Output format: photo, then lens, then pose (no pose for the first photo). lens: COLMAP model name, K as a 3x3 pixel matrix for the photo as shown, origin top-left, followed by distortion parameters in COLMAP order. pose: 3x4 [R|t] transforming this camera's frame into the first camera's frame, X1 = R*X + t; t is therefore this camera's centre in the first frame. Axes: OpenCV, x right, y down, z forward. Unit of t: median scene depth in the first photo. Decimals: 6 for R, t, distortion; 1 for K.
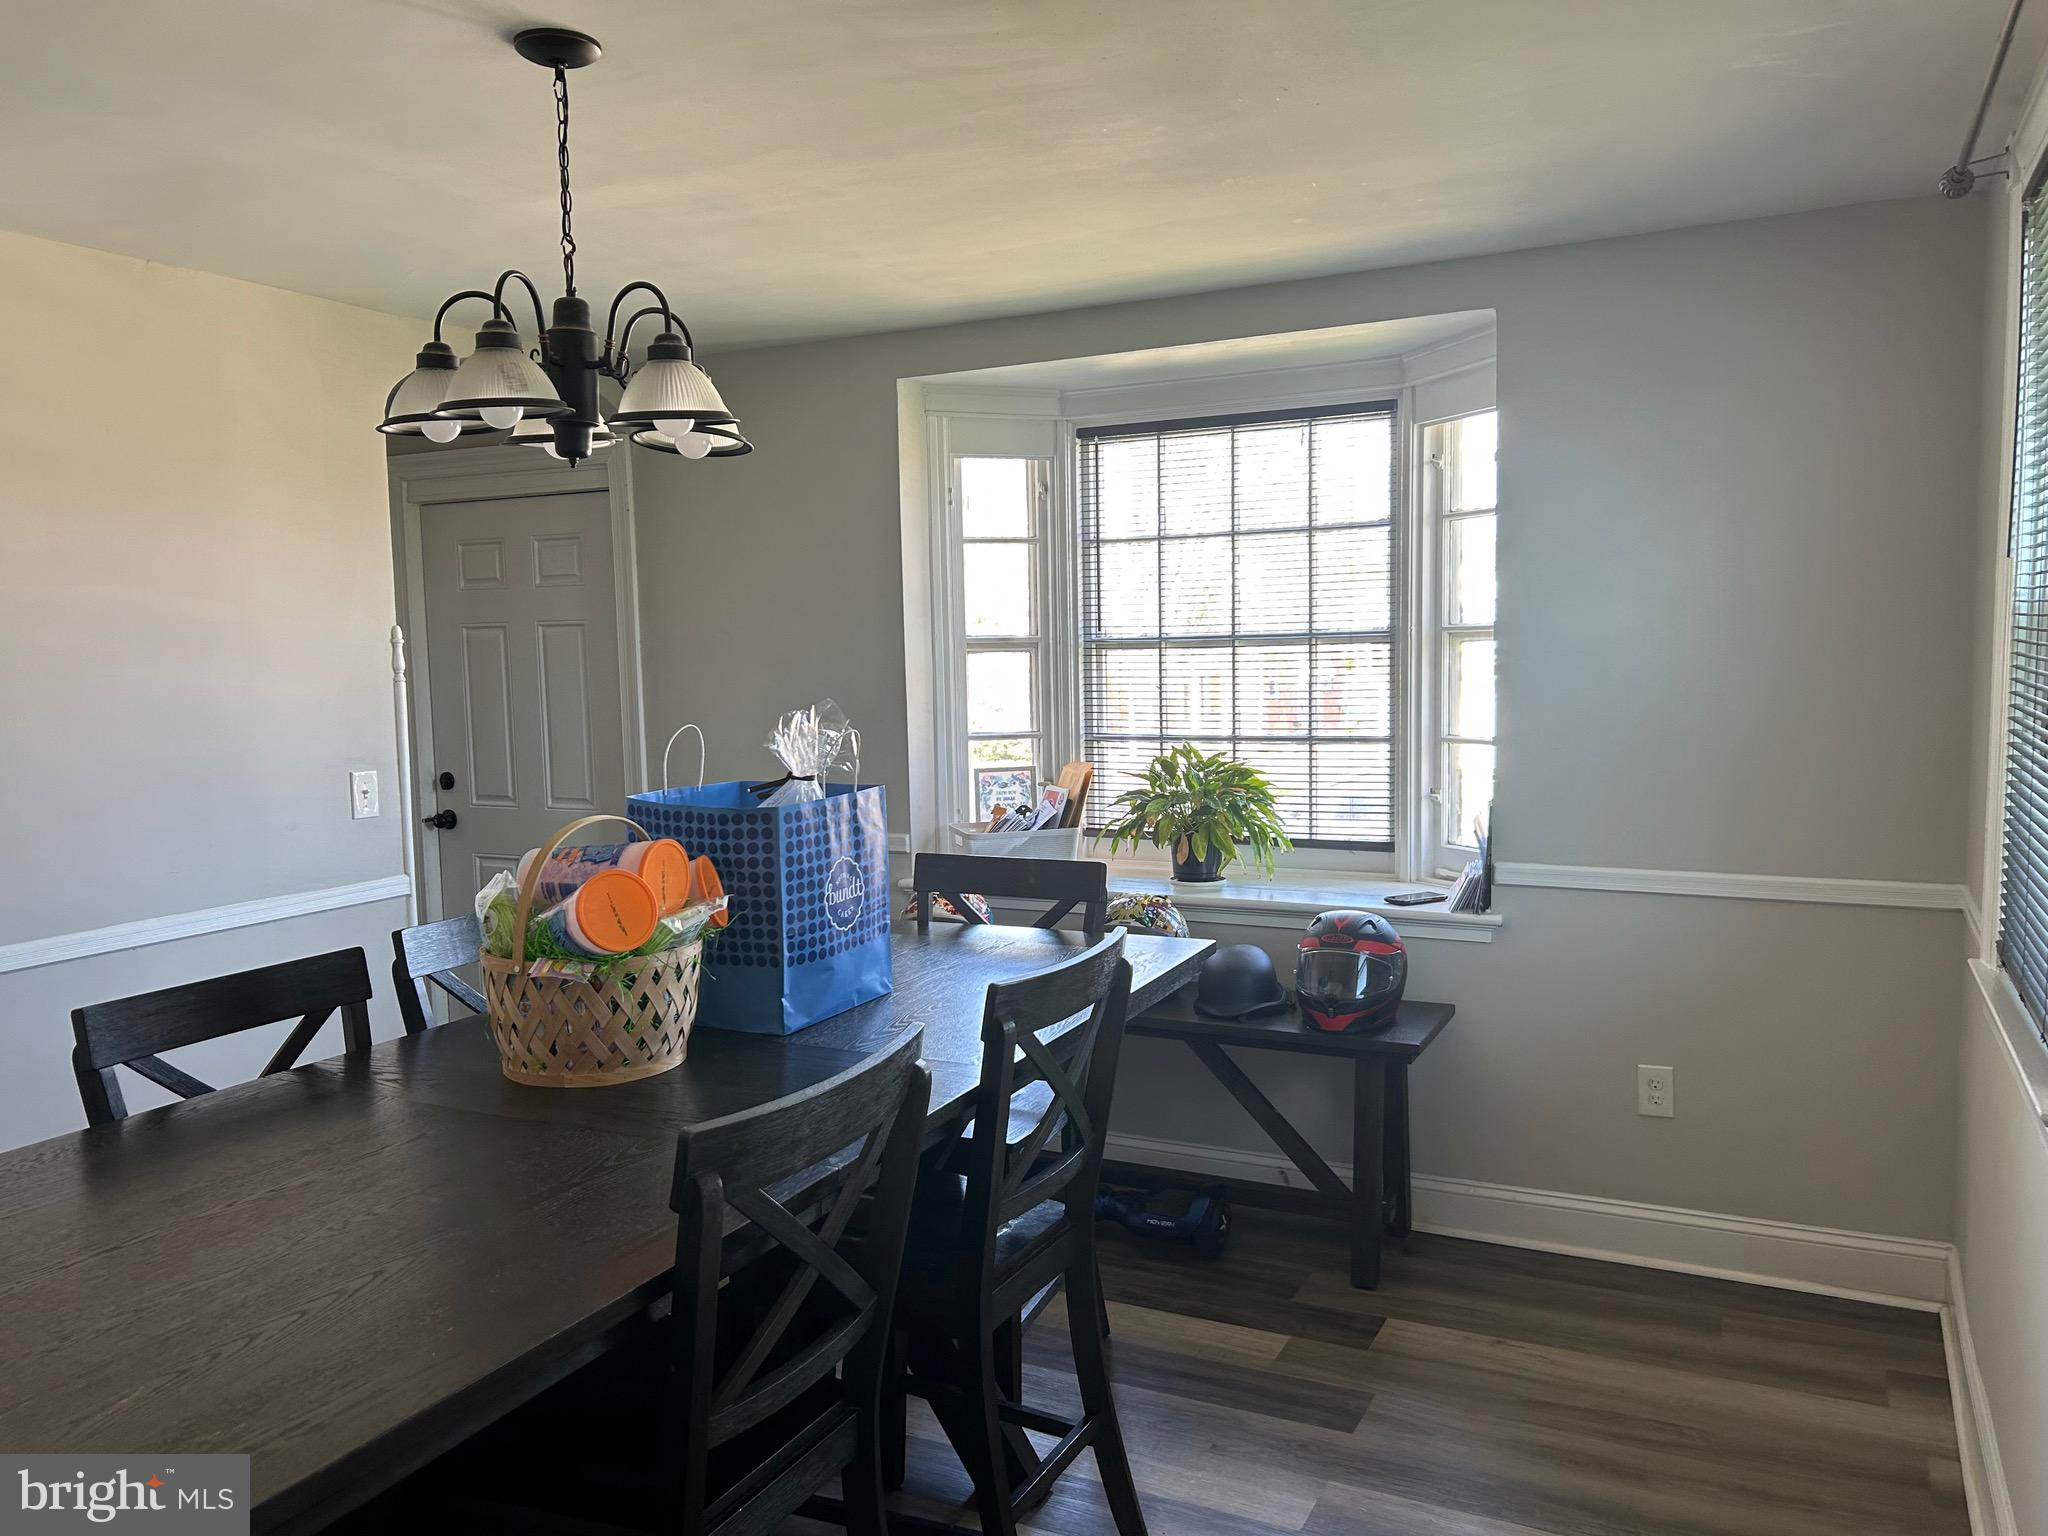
lens RADIAL K [[1543.7, 0, 1018.9], [0, 1543.7, 769.6], [0, 0, 1]] dist [0.053705, -0.066961]
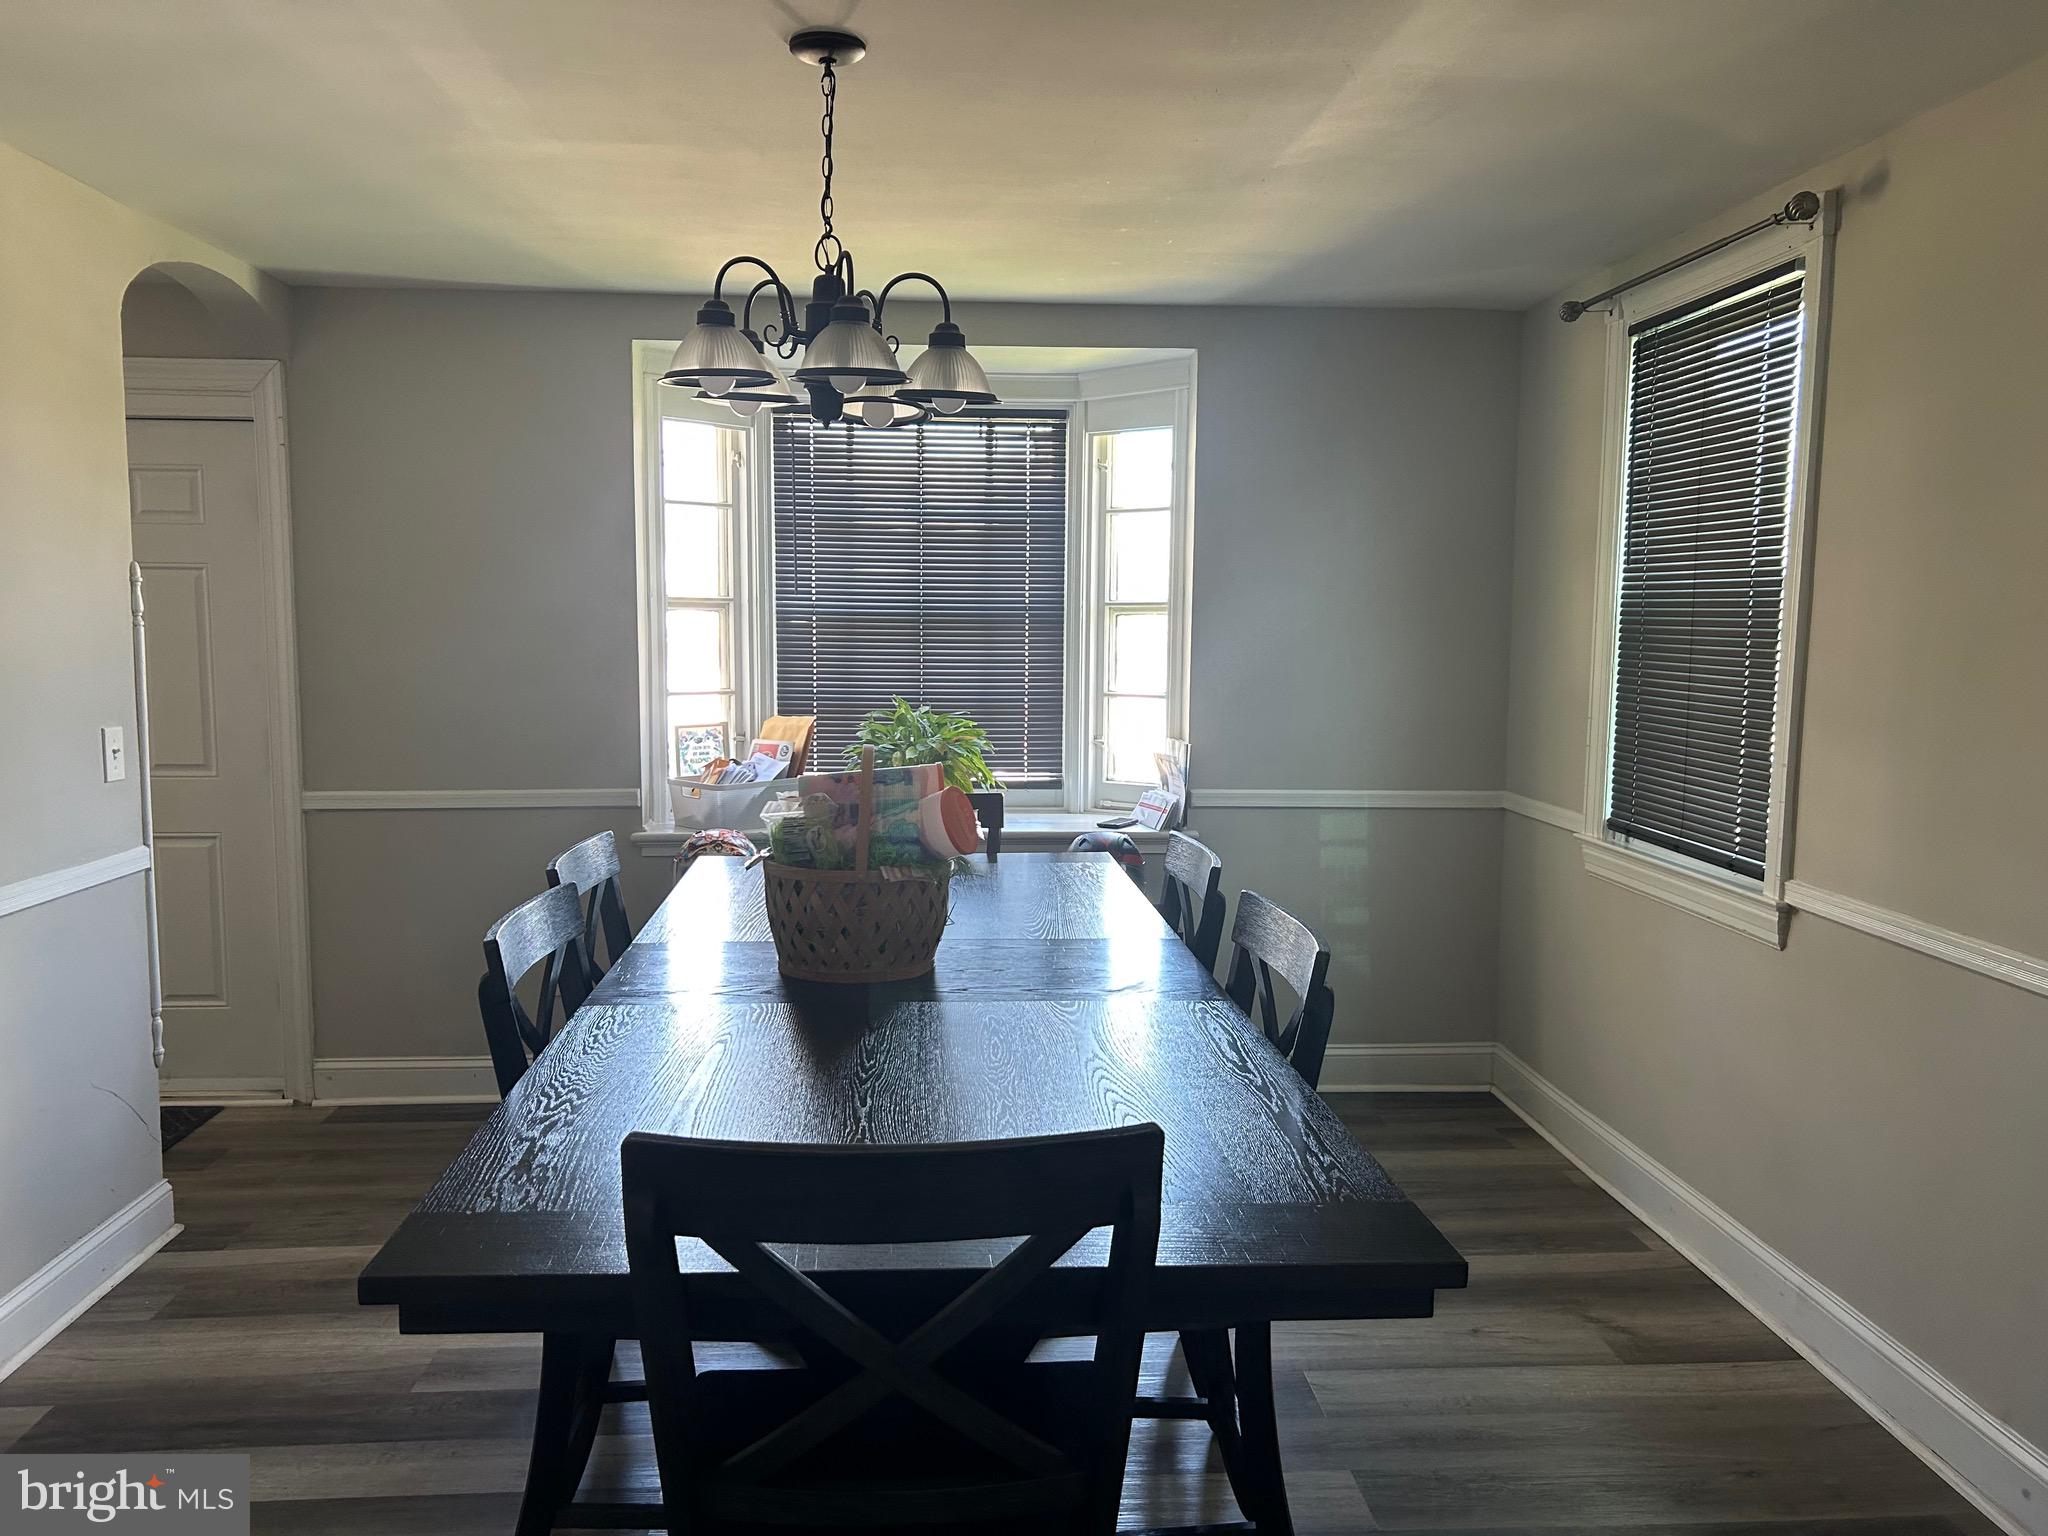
lens RADIAL K [[1543.7, 0, 1024.0], [0, 1543.7, 767.3], [0, 0, 1]] dist [0.053705, -0.066961]
pose [[0.863373, -0.022790, 0.504051, -0.376185], [0.016287, 0.999718, 0.017302, 0.014763], [-0.504303, -0.006728, 0.863500, -0.011199]]
